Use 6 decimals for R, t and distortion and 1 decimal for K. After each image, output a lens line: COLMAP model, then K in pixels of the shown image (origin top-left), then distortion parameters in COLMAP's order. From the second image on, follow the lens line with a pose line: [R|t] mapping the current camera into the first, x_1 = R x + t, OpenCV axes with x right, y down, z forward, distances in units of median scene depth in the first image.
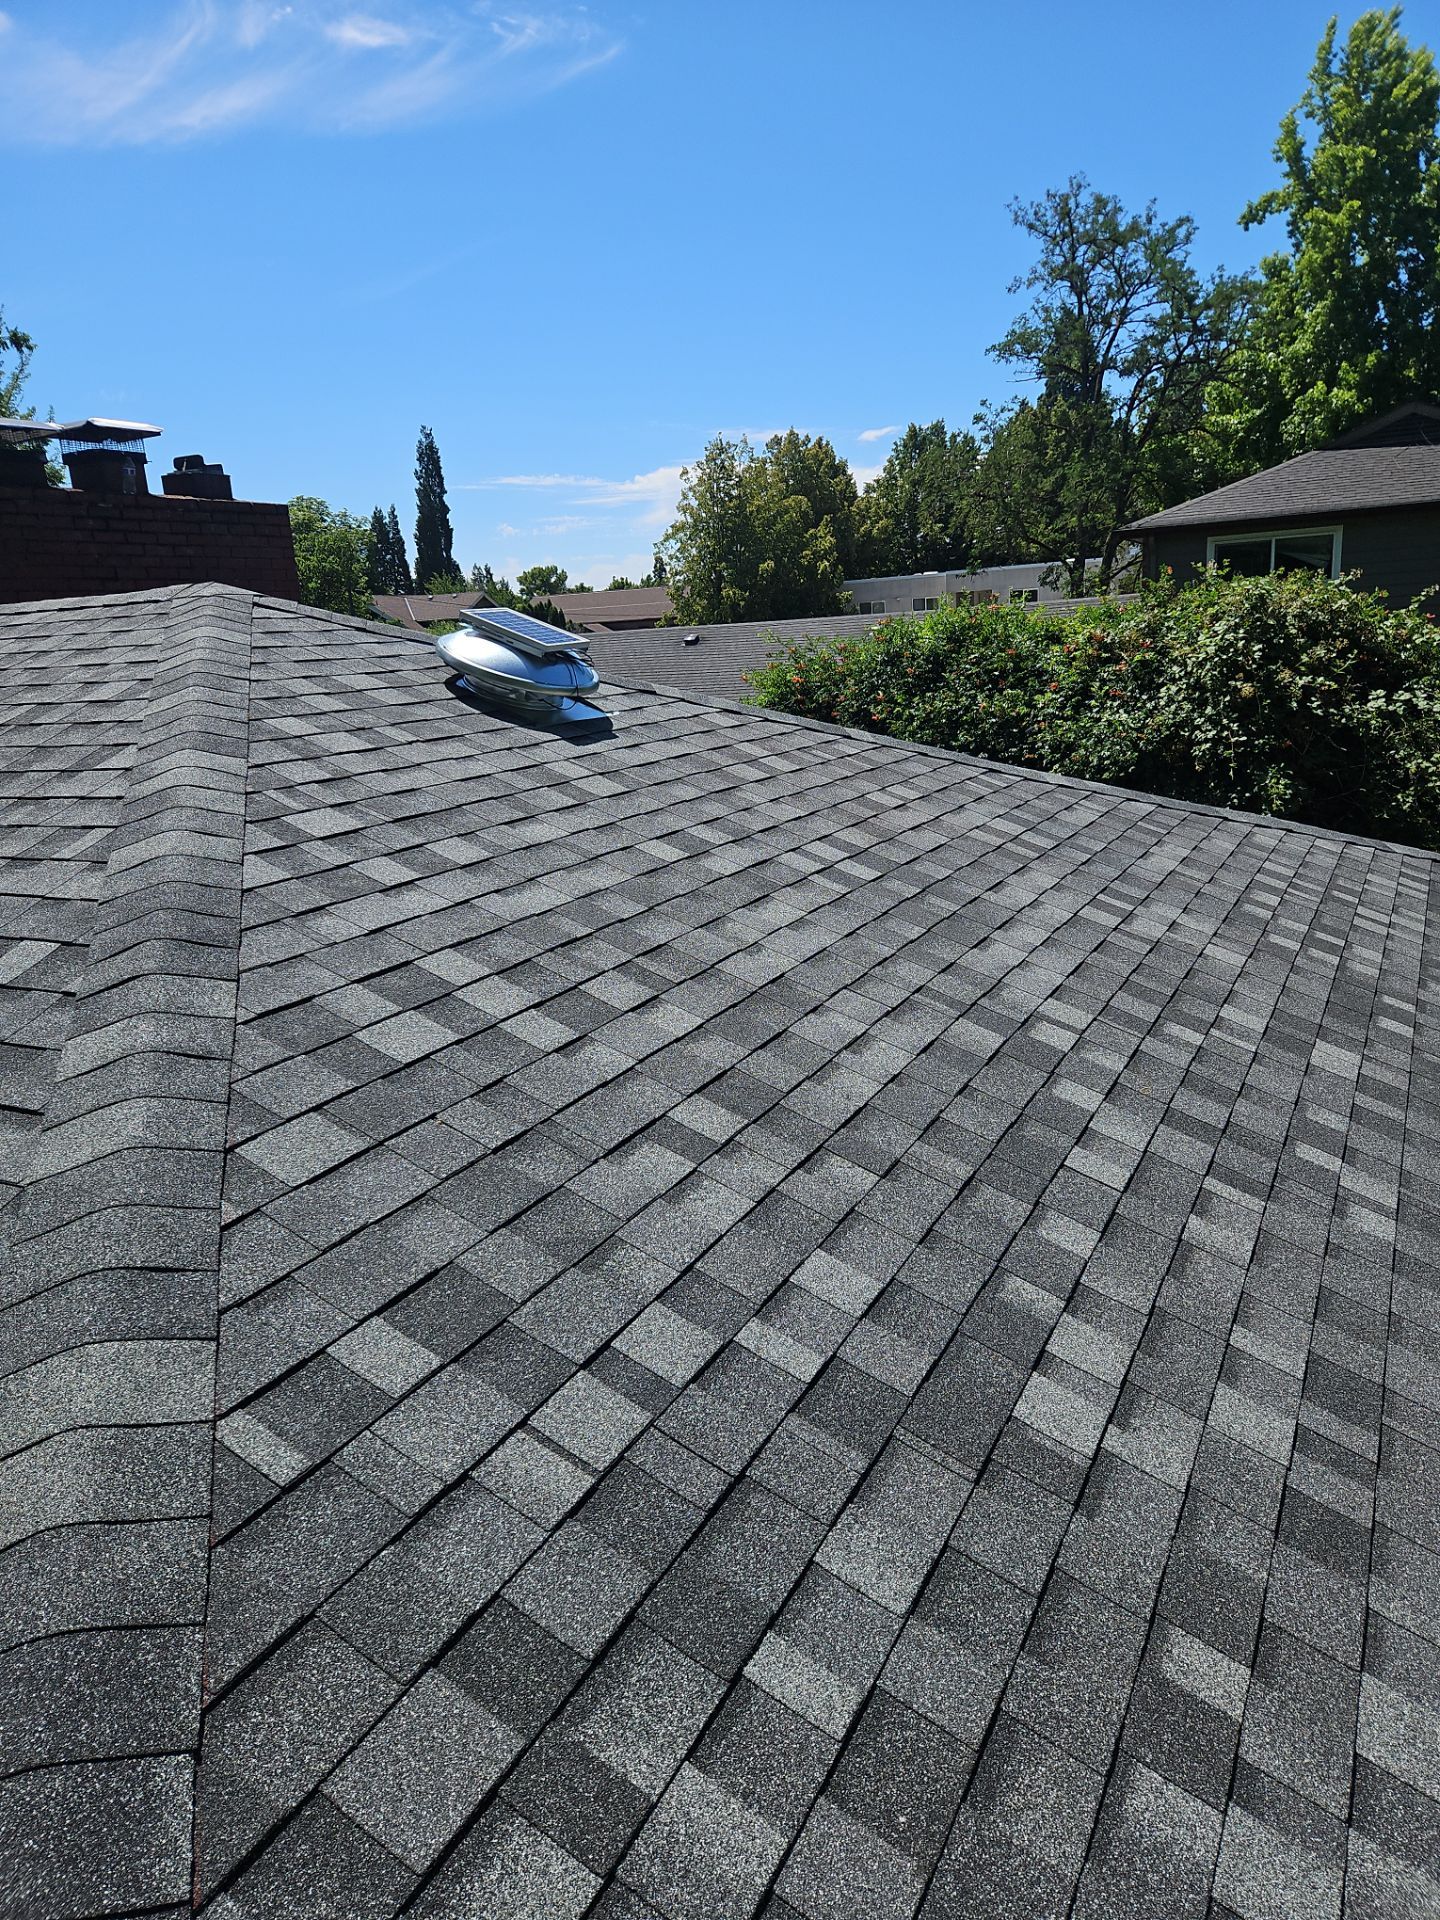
lens RADIAL K [[1179.7, 0, 720.0], [0, 1179.7, 960.0], [0, 0, 1]] dist [-0.001874, -0.022891]
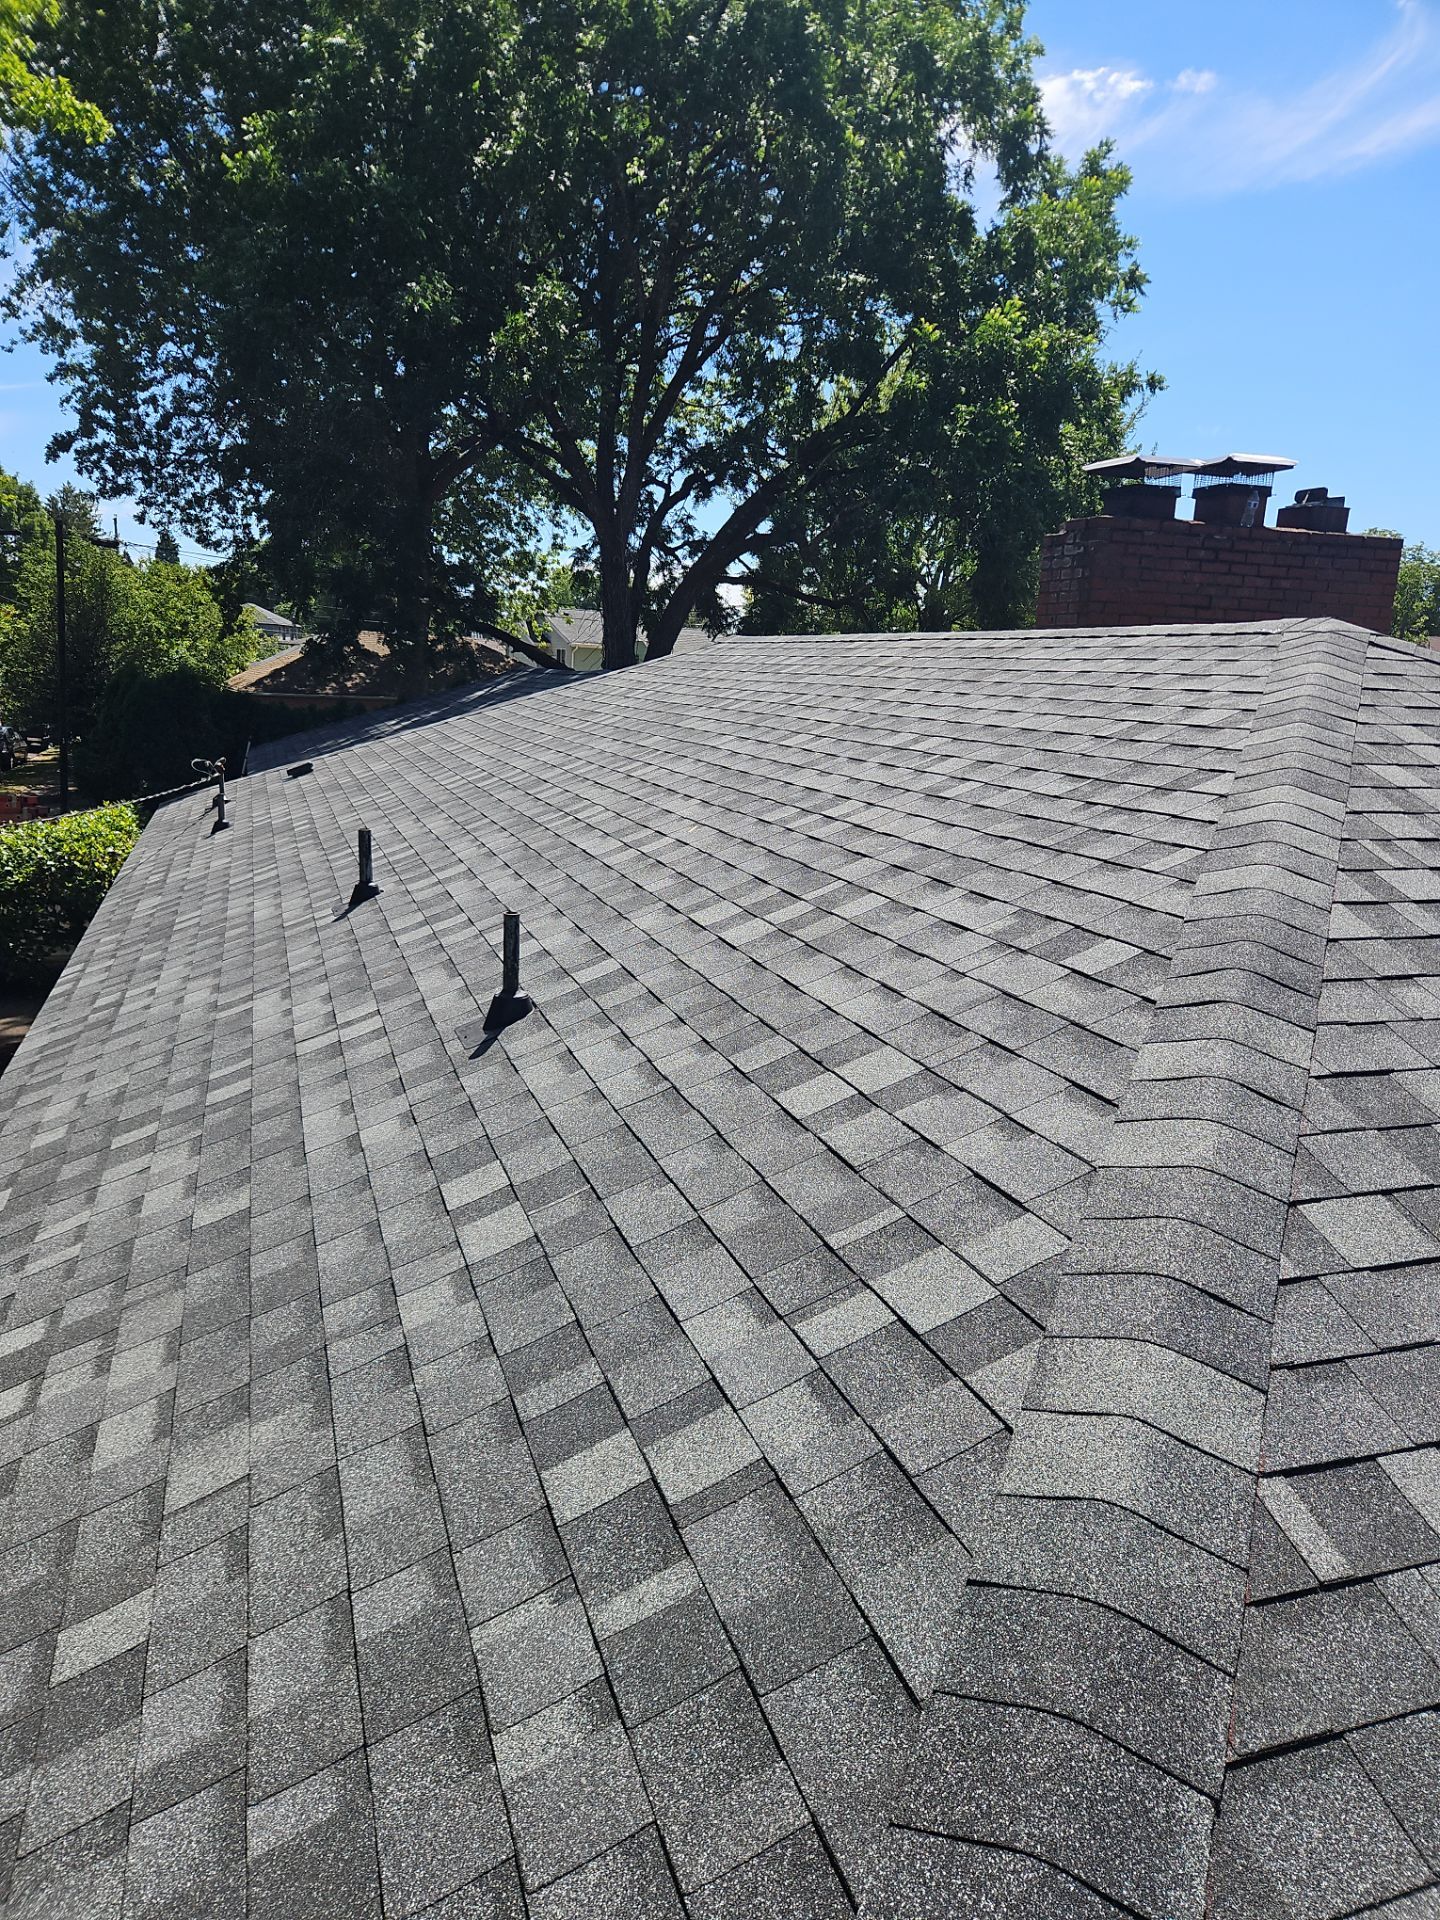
lens RADIAL K [[1179.7, 0, 720.0], [0, 1179.7, 960.0], [0, 0, 1]] dist [-0.001874, -0.022891]
pose [[0.709224, 0.239310, -0.663123, -0.131687], [-0.253487, 0.964279, 0.076882, 0.010377], [0.657834, 0.113566, 0.744551, -0.046831]]
